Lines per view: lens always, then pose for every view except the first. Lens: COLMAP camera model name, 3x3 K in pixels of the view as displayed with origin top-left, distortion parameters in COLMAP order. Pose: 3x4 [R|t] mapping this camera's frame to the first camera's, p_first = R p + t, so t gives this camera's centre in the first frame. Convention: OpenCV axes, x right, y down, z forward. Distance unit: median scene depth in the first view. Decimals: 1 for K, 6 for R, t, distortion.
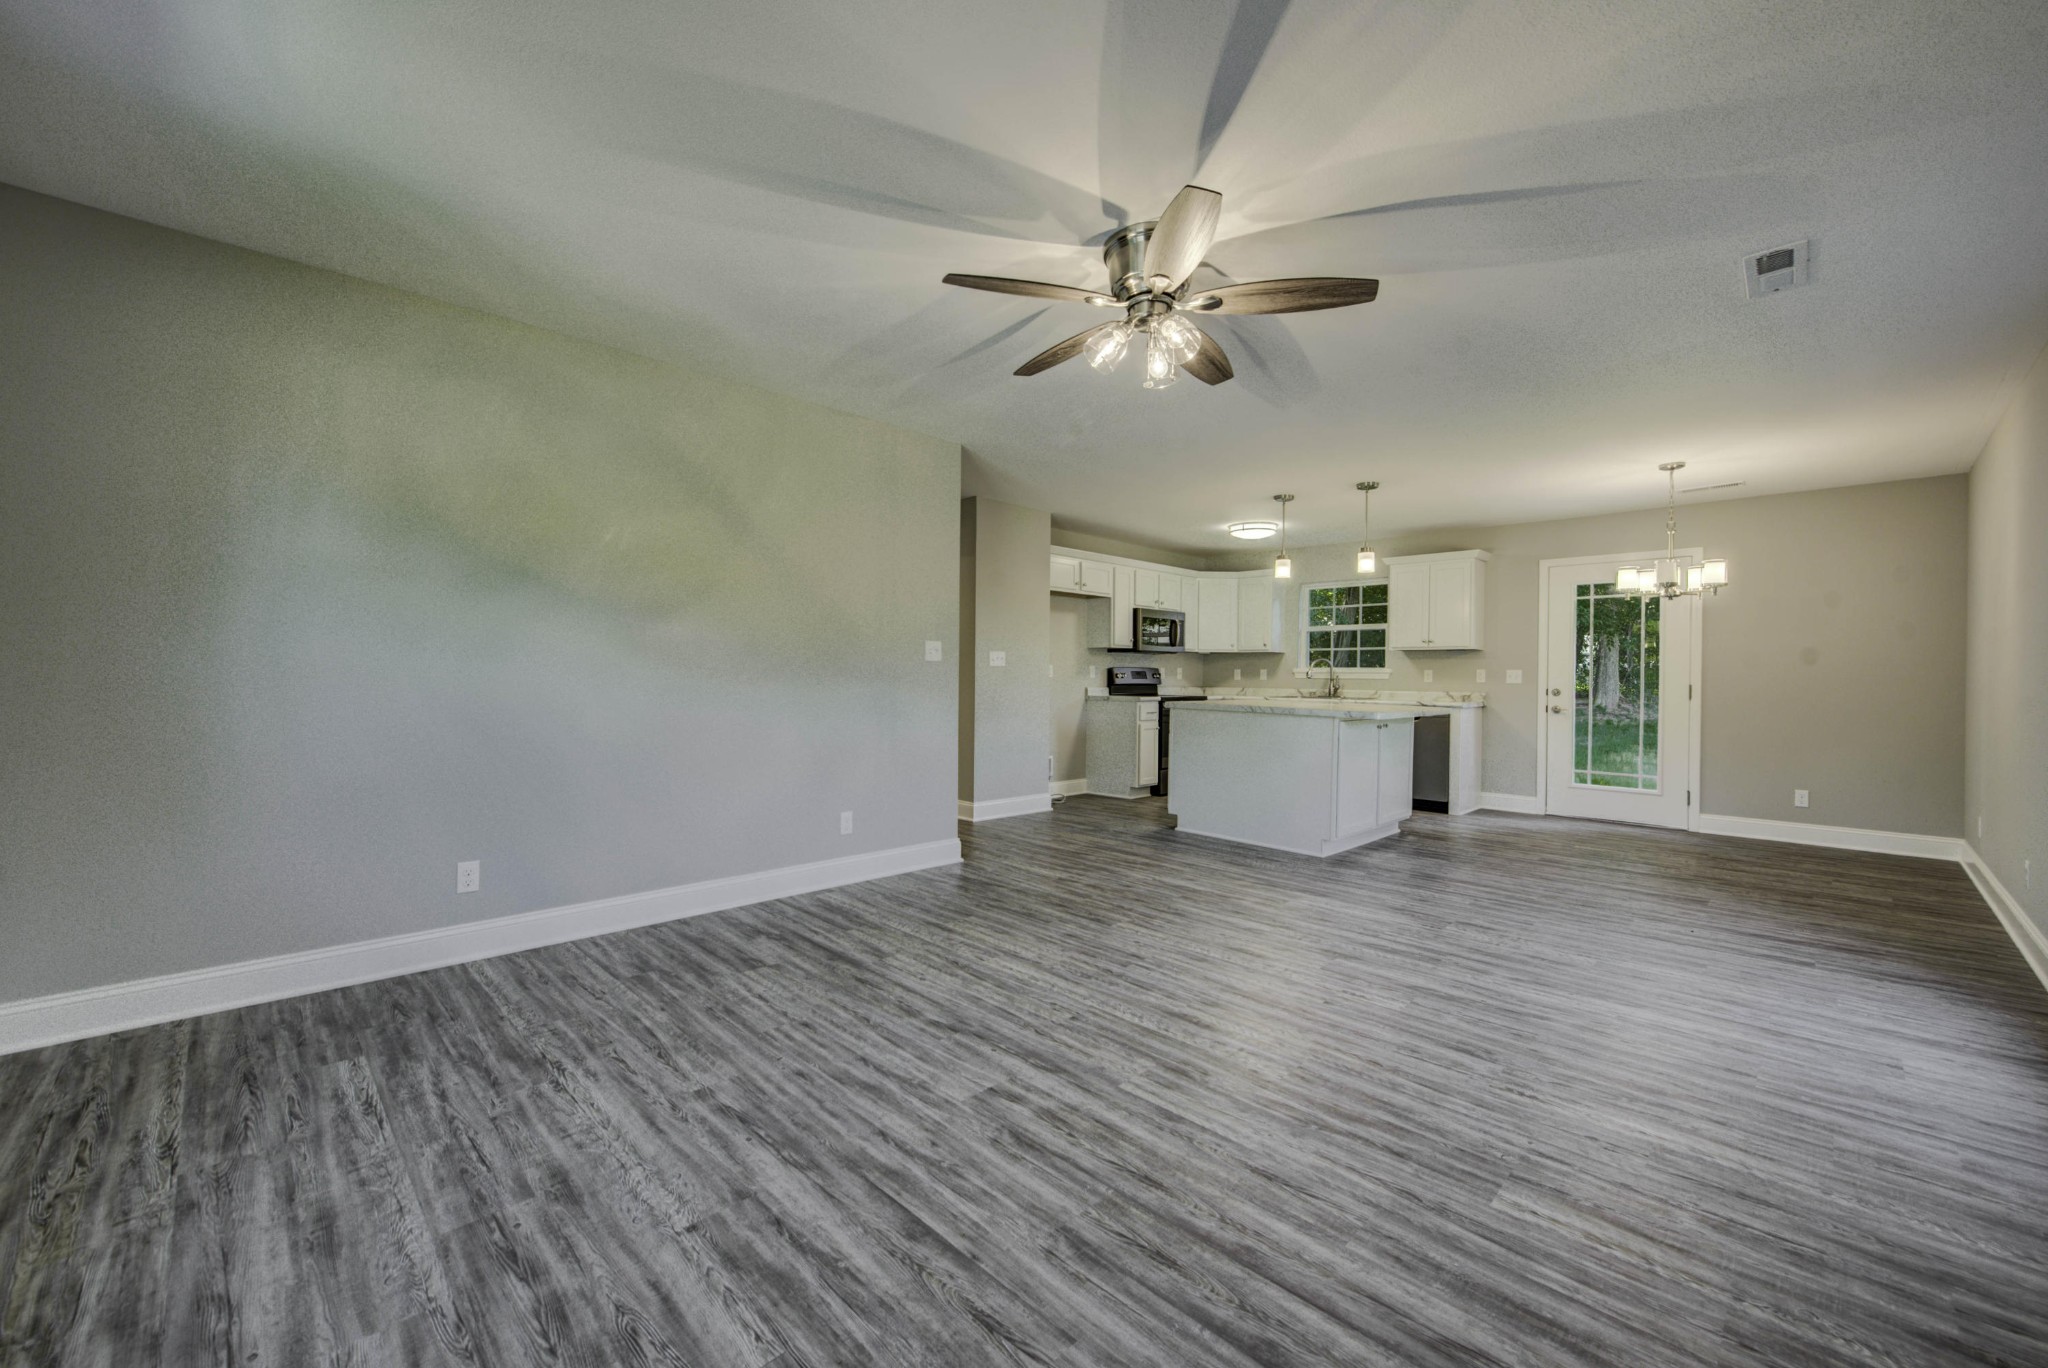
lens RADIAL K [[804.4, 0, 1024.6], [0, 804.4, 682.9], [0, 0, 1]] dist [0.003502, -0.002350]
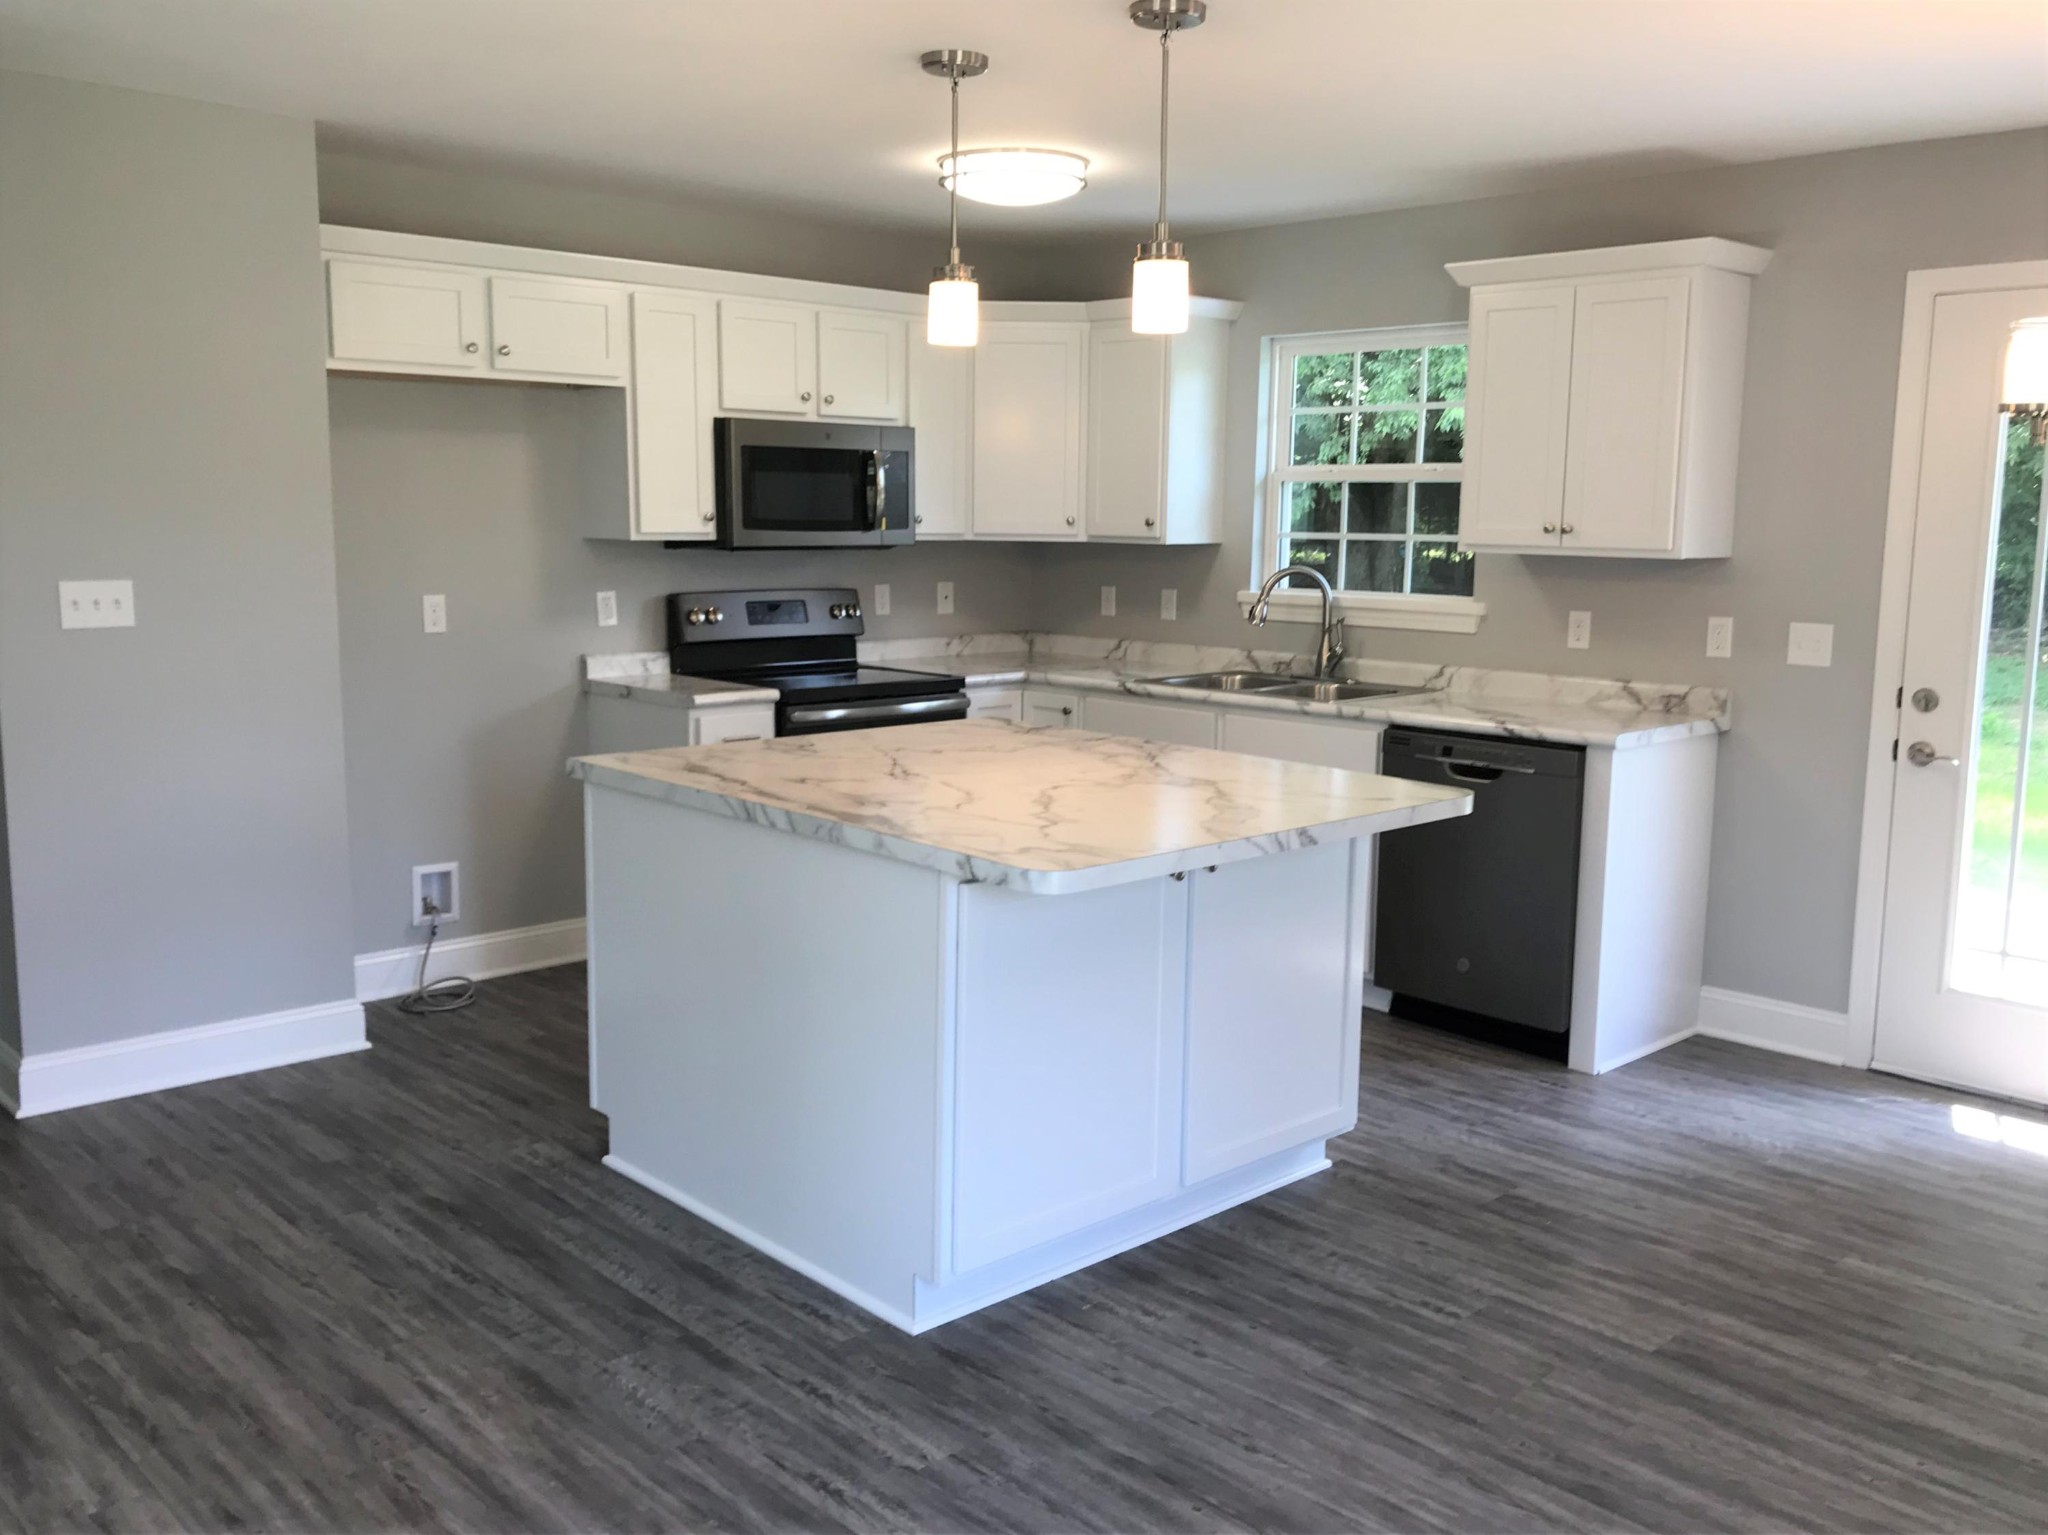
lens RADIAL K [[1762.9, 0, 1007.2], [0, 1762.9, 769.0], [0, 0, 1]] dist [0.004194, 0.015147]
pose [[0.999606, 0.004121, -0.027749, 0.615827], [-0.000212, 0.990234, 0.139413, -0.113554], [0.028053, -0.139353, 0.989845, 0.573643]]
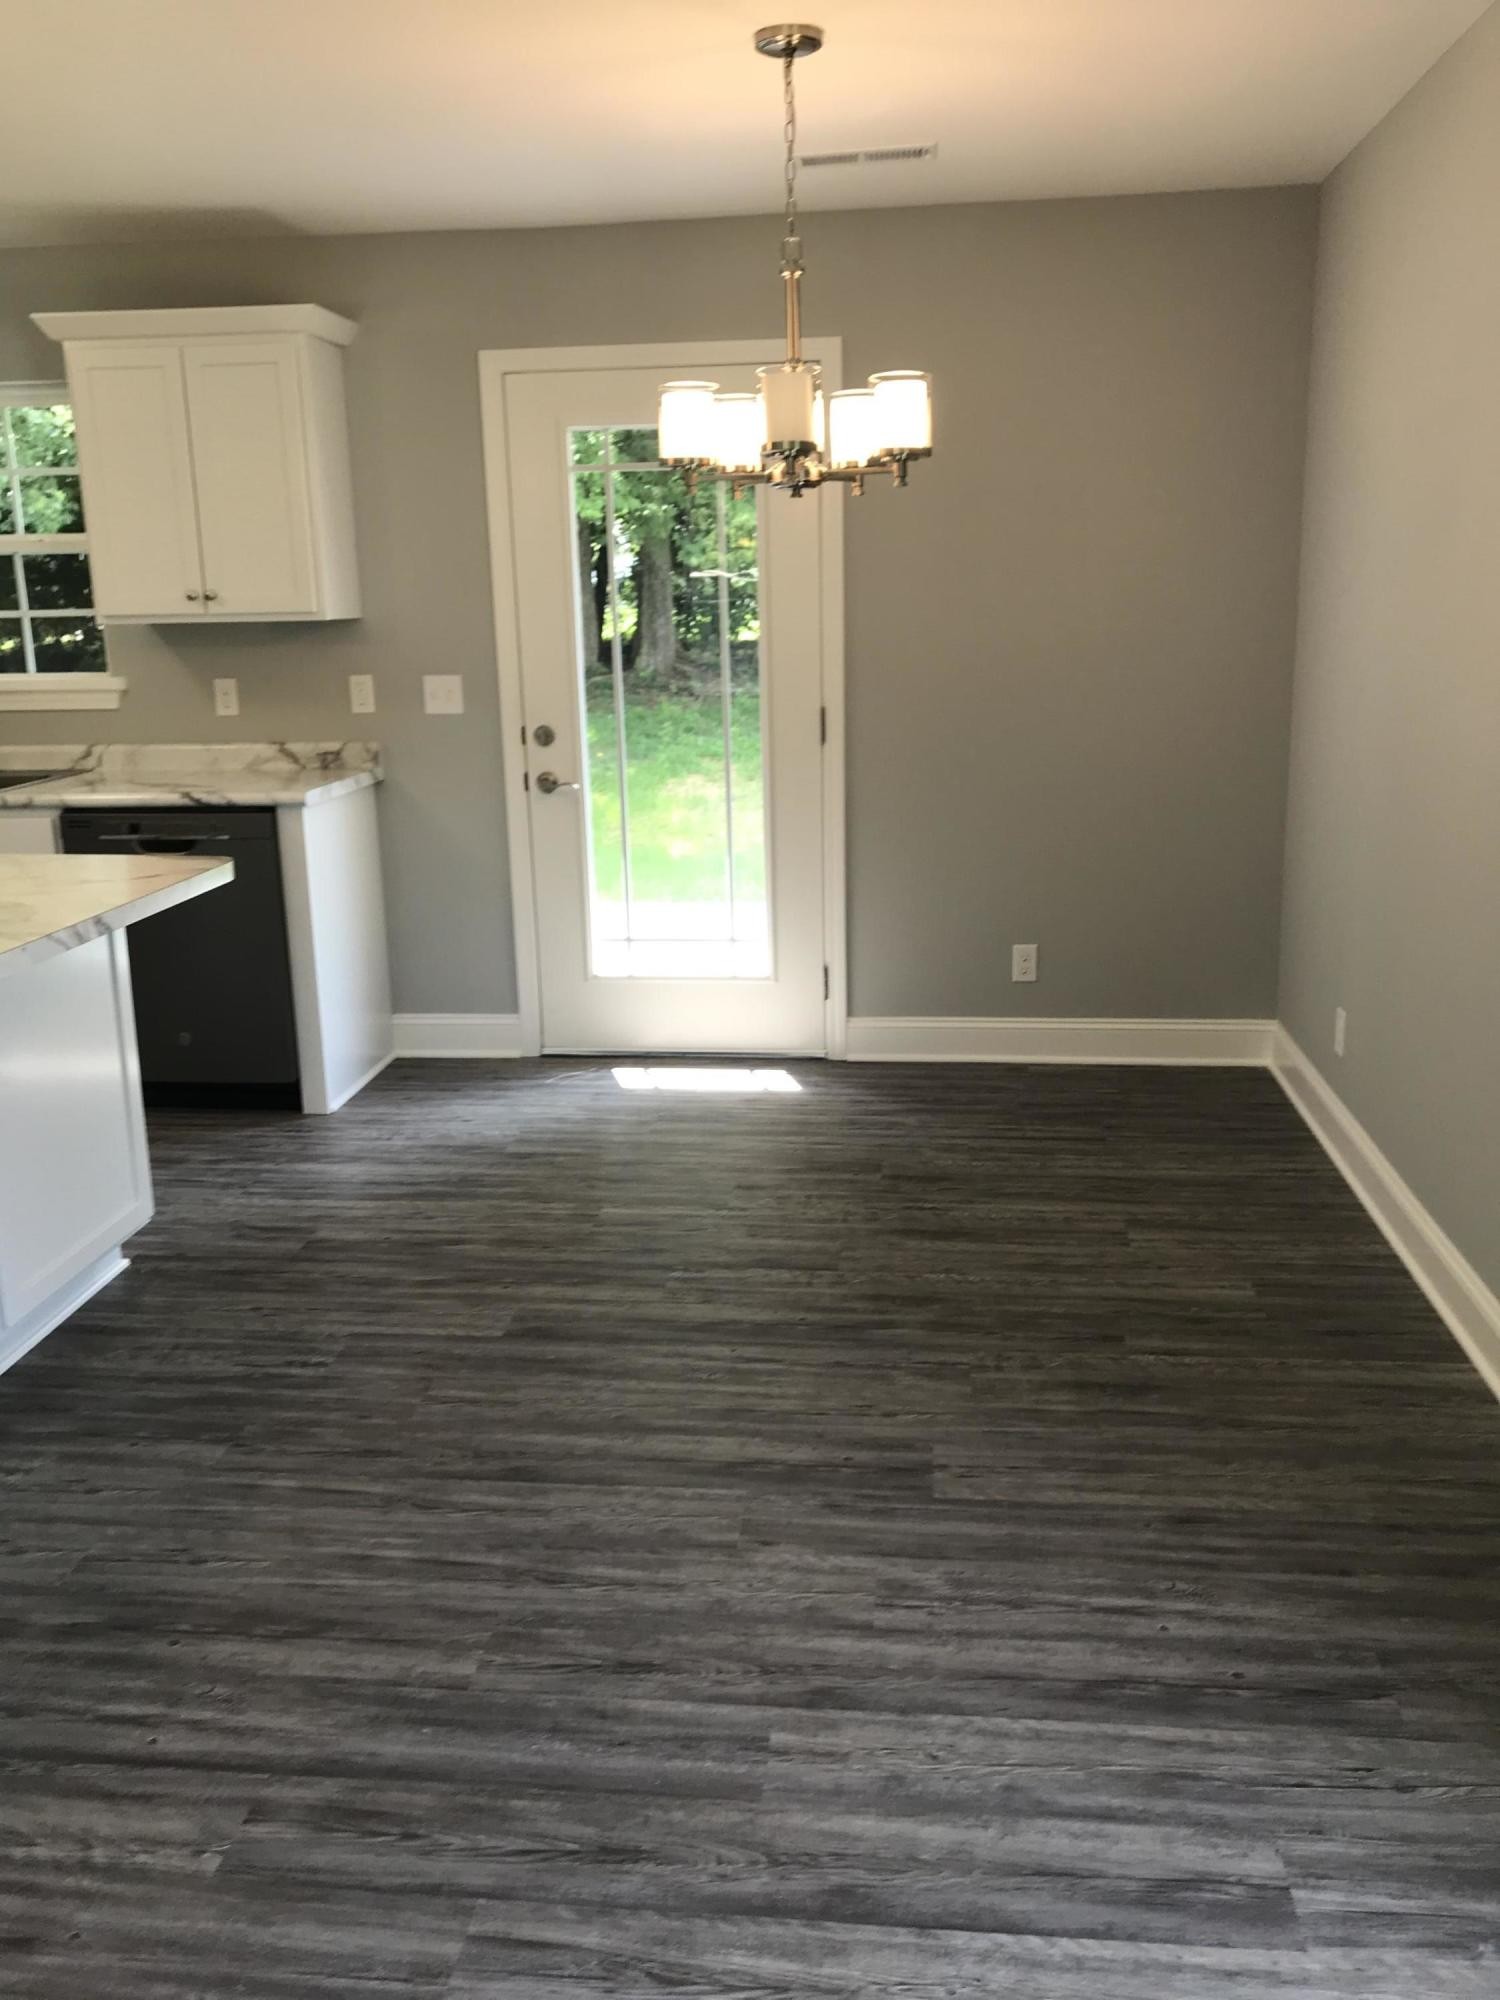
lens RADIAL K [[1626.6, 0, 732.2], [0, 1626.6, 993.4], [0, 0, 1]] dist [0.050154, -0.060486]
pose [[0.782092, -0.176513, 0.597642, 0.502287], [0.036172, 0.970287, 0.239238, -0.096004], [-0.622113, -0.165489, 0.765238, 0.683769]]
